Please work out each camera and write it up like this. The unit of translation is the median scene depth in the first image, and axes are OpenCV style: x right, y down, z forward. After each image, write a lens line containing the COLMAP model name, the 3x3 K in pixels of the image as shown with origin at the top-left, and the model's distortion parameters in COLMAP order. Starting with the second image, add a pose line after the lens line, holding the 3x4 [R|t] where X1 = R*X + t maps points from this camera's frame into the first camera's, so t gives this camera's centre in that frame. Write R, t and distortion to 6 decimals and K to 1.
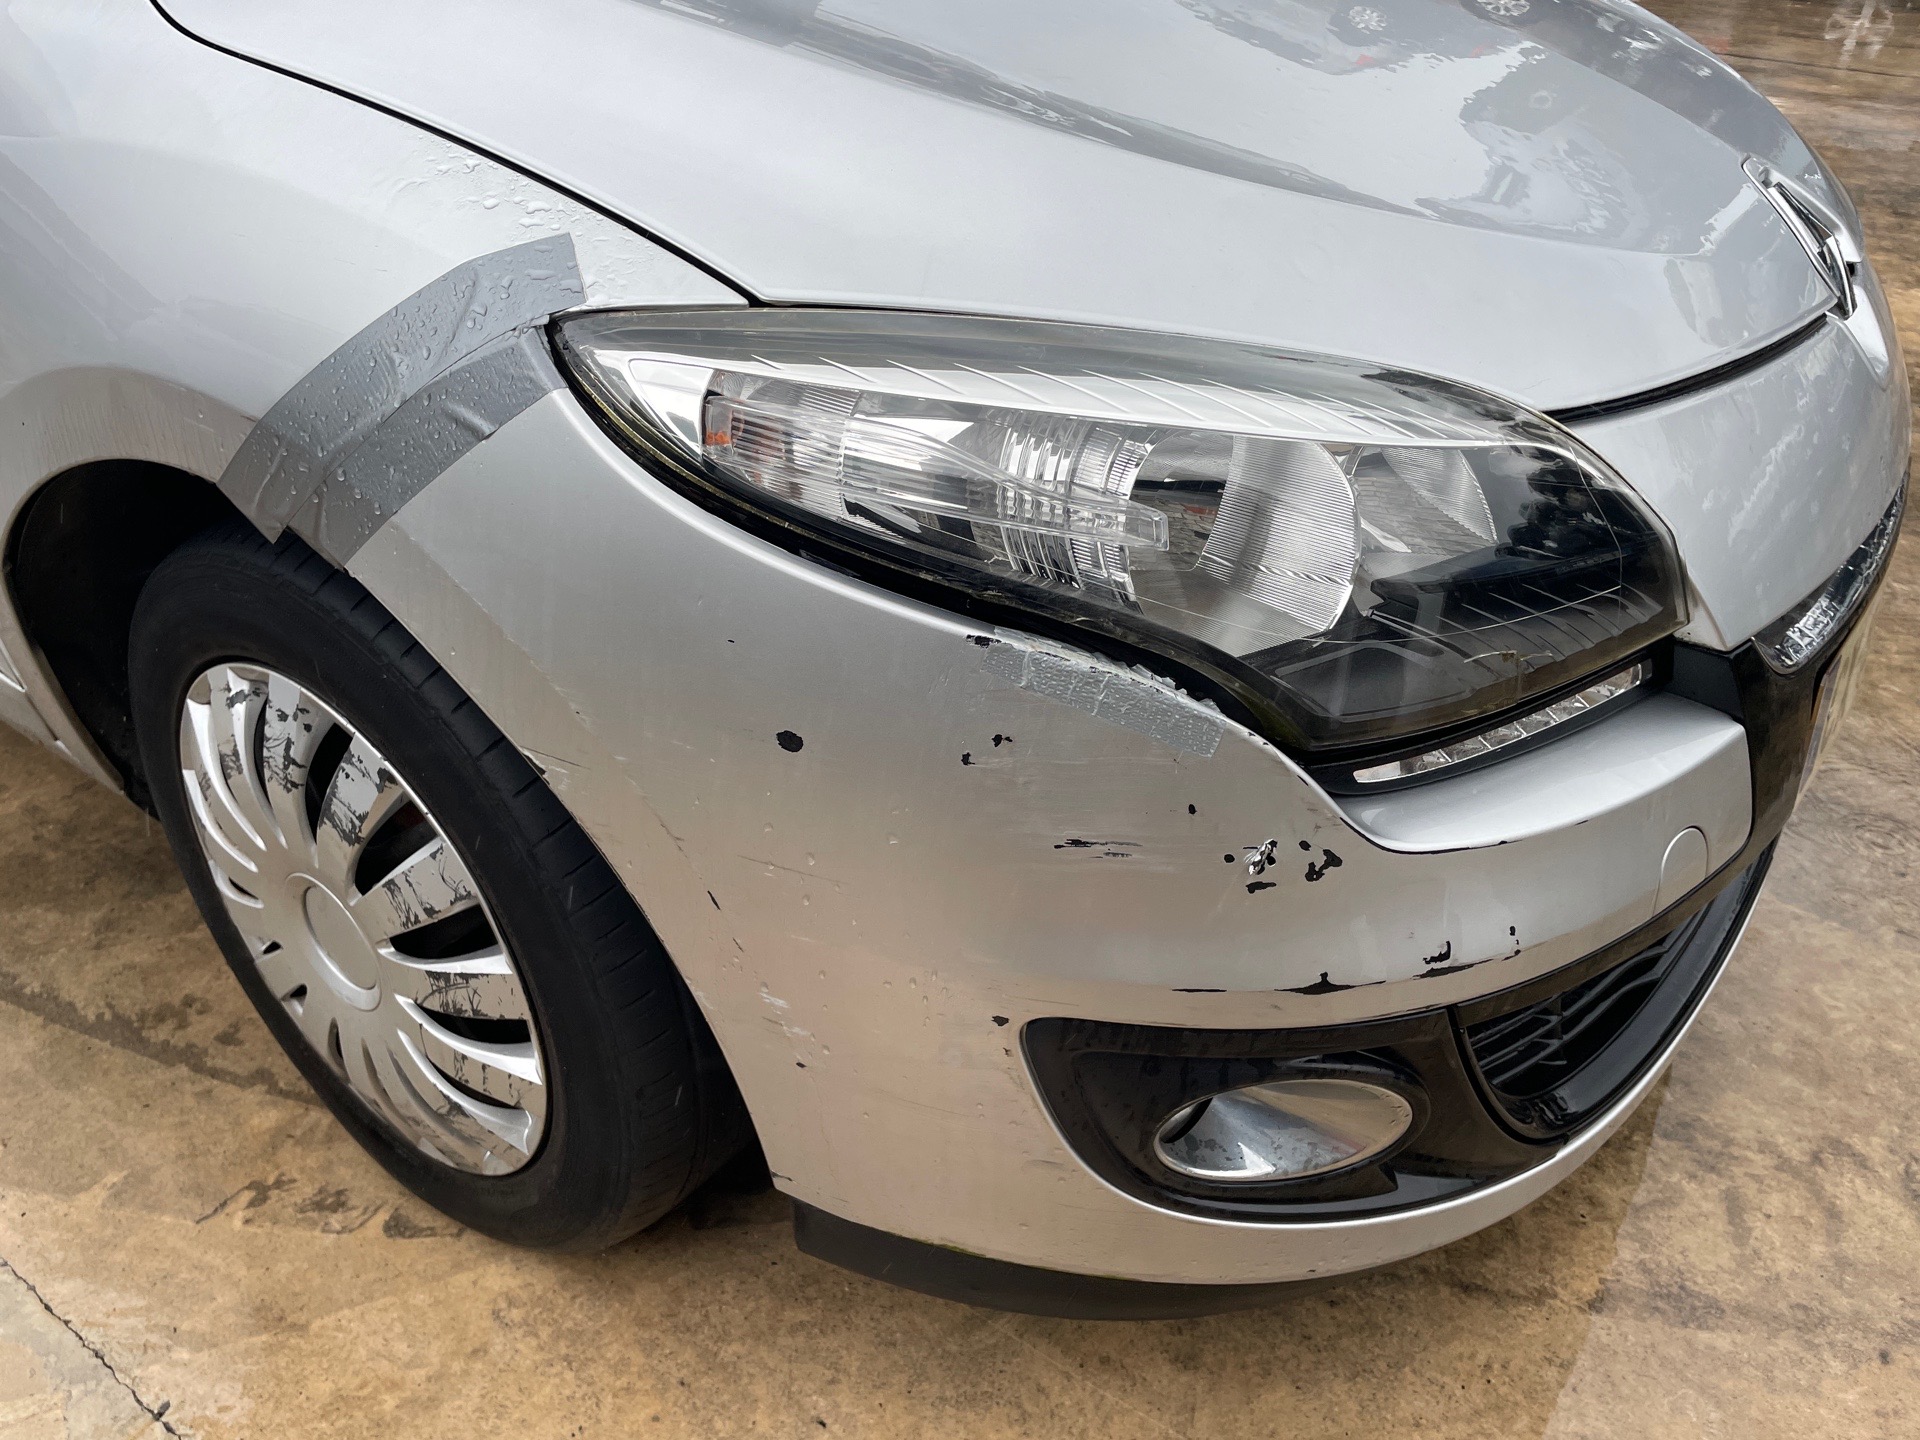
lens RADIAL K [[1475.7, 0, 943.1], [0, 1475.7, 718.1], [0, 0, 1]] dist [0.077690, -0.113981]
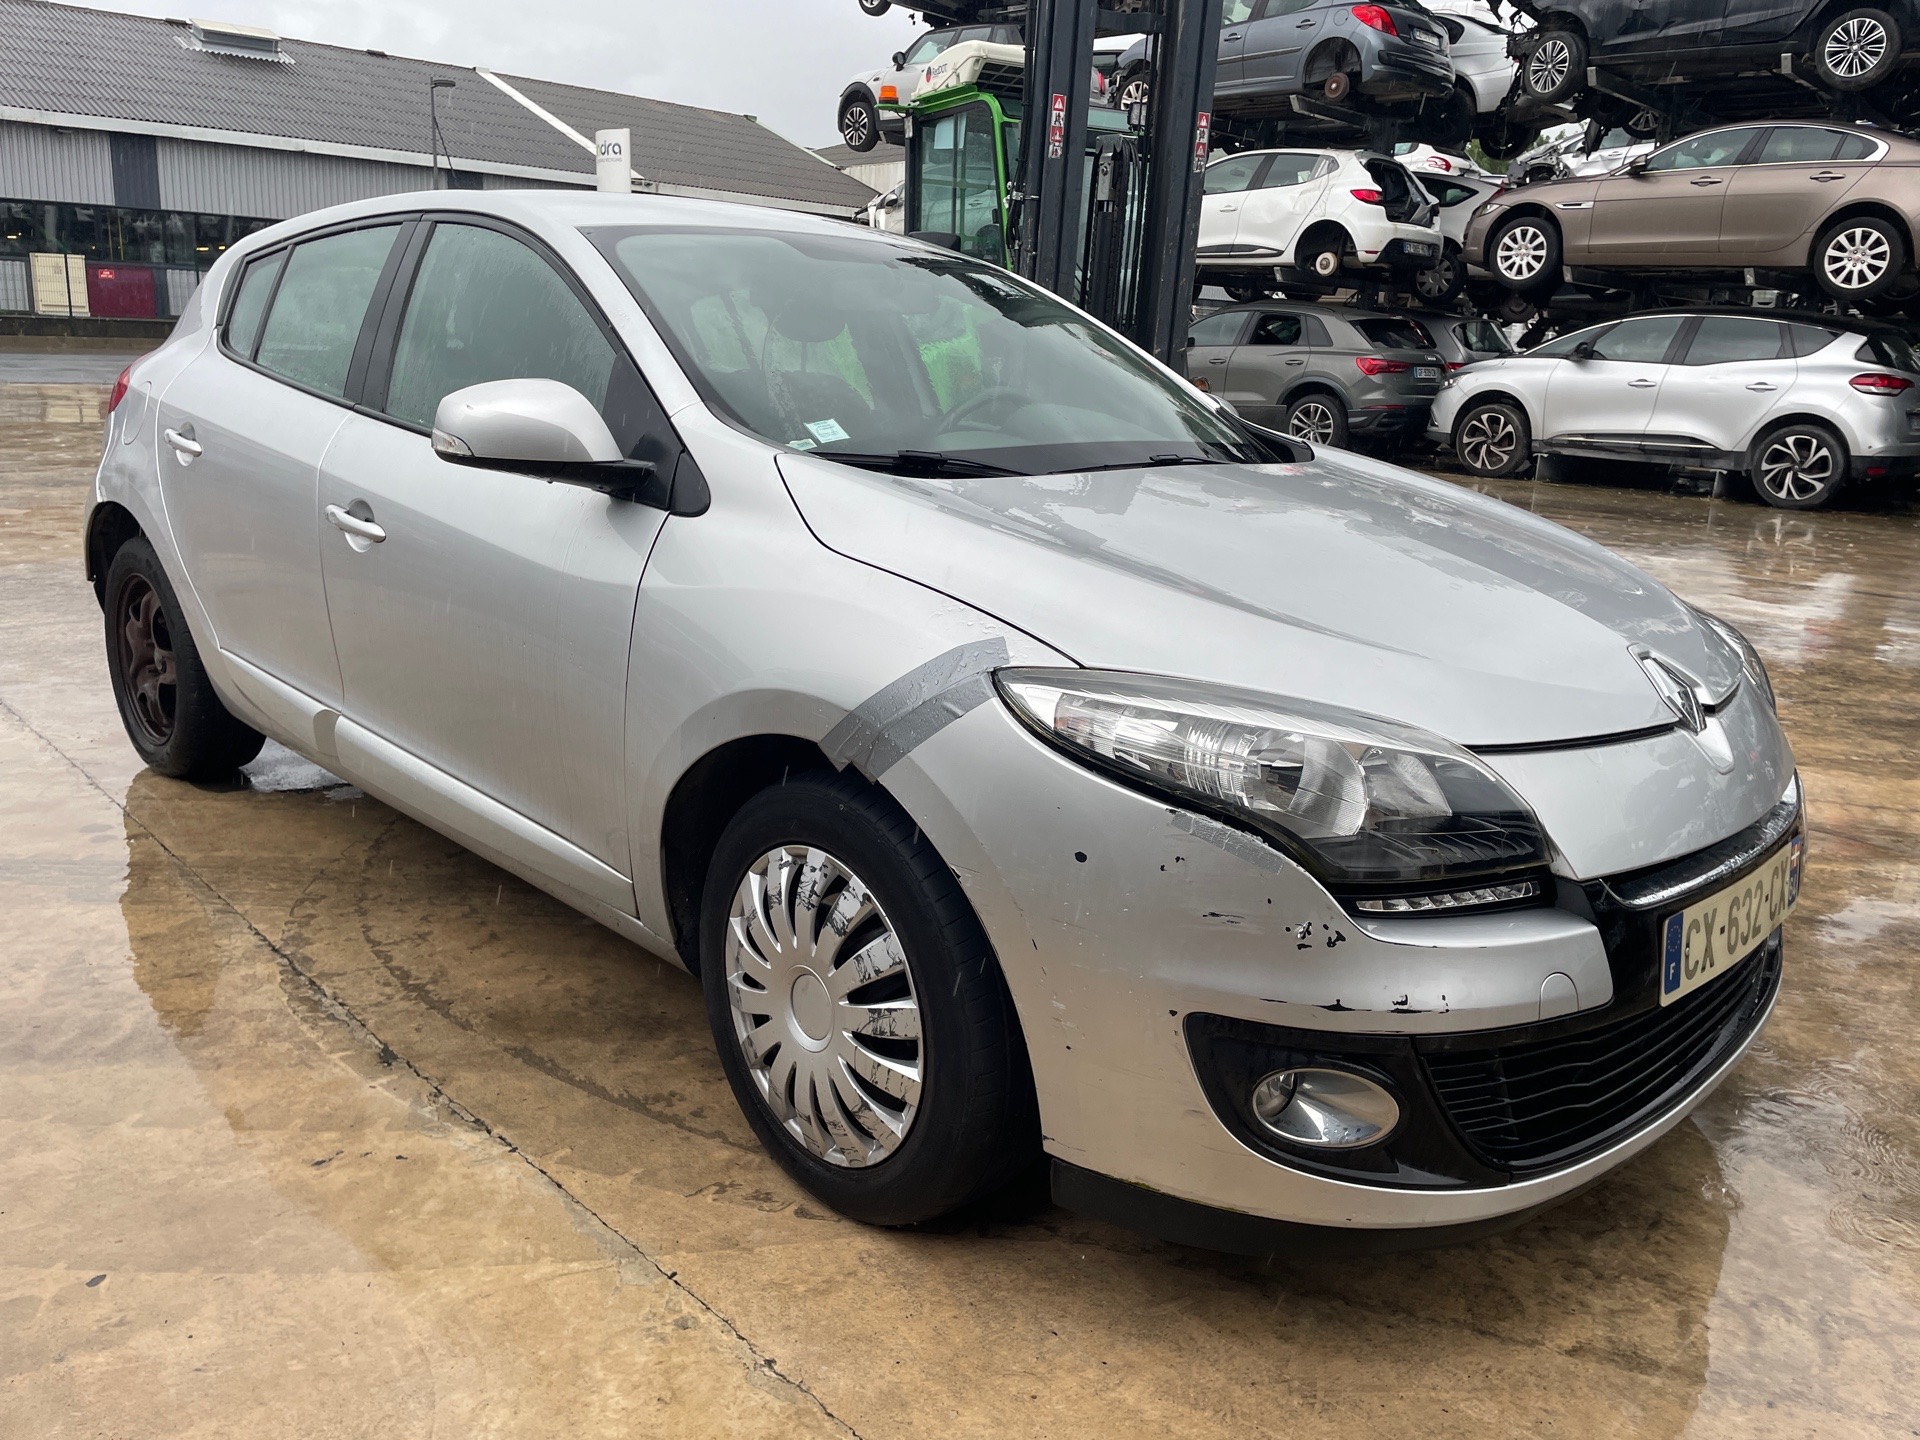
lens RADIAL K [[1475.7, 0, 943.1], [0, 1475.7, 718.1], [0, 0, 1]] dist [0.077690, -0.113981]
pose [[0.983253, 0.060573, -0.171886, 0.037545], [-0.110789, 0.947534, -0.299841, 0.325779], [0.144706, 0.313862, 0.938377, -0.742699]]
